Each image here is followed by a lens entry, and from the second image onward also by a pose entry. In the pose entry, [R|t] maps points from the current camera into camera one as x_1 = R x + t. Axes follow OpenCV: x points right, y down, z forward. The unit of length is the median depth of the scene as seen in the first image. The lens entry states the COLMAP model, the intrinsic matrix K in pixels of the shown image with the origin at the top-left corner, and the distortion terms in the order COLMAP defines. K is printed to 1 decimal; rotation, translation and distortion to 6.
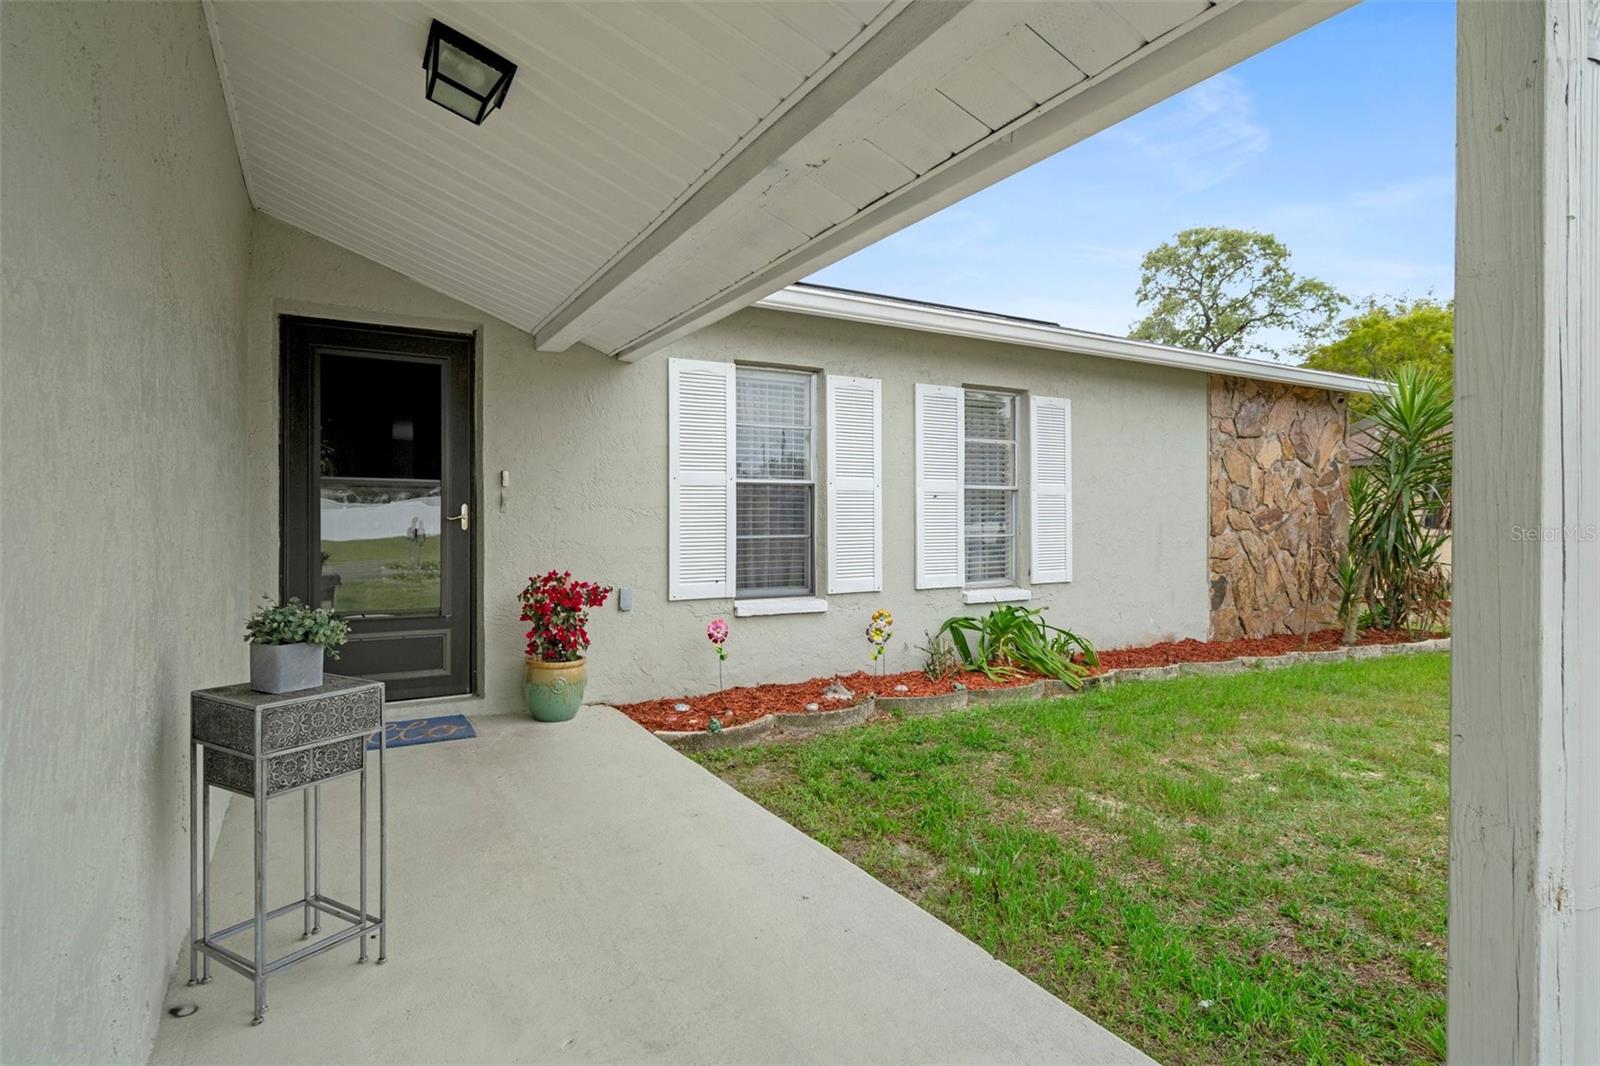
lens RADIAL K [[822.3, 0, 796.8], [0, 822.3, 514.2], [0, 0, 1]] dist [0.003070, 0.001590]
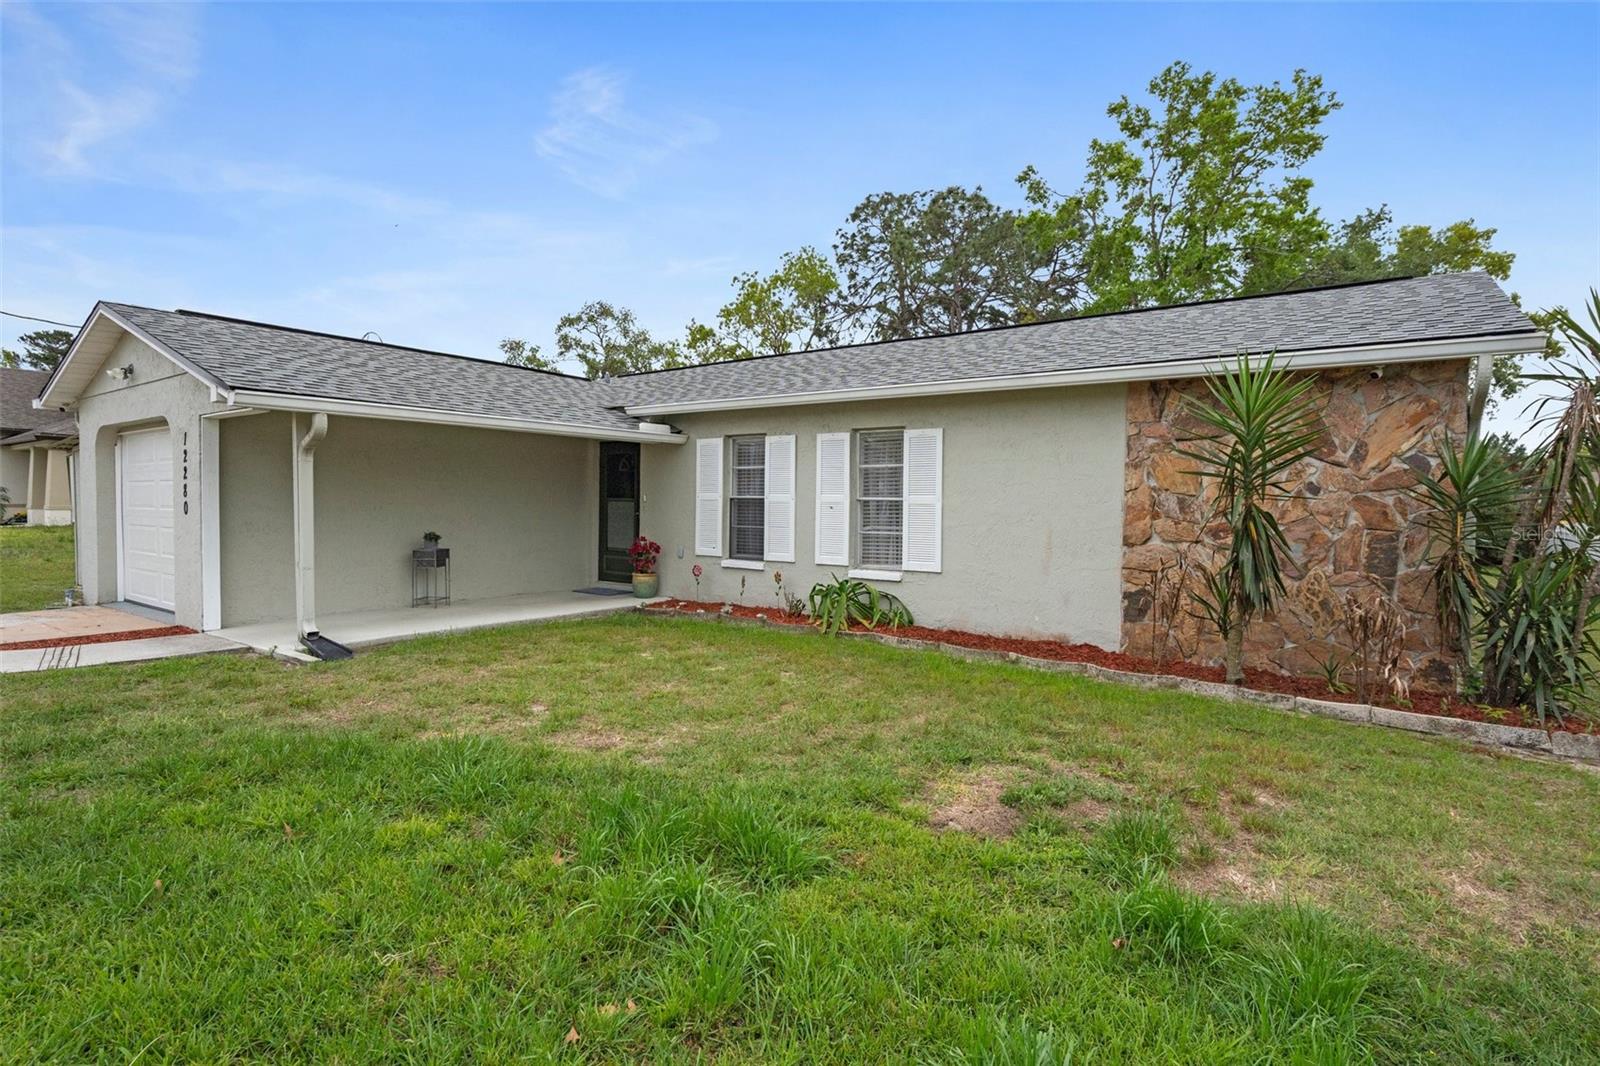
lens RADIAL K [[801.5, 0, 798.9], [0, 801.5, 525.3], [0, 0, 1]] dist [0.001382, 0.000873]
pose [[0.415017, 0.036758, -0.909071, 1.468928], [0.000322, 0.999178, 0.040548, -0.044091], [0.909814, -0.017121, 0.414664, 0.312795]]
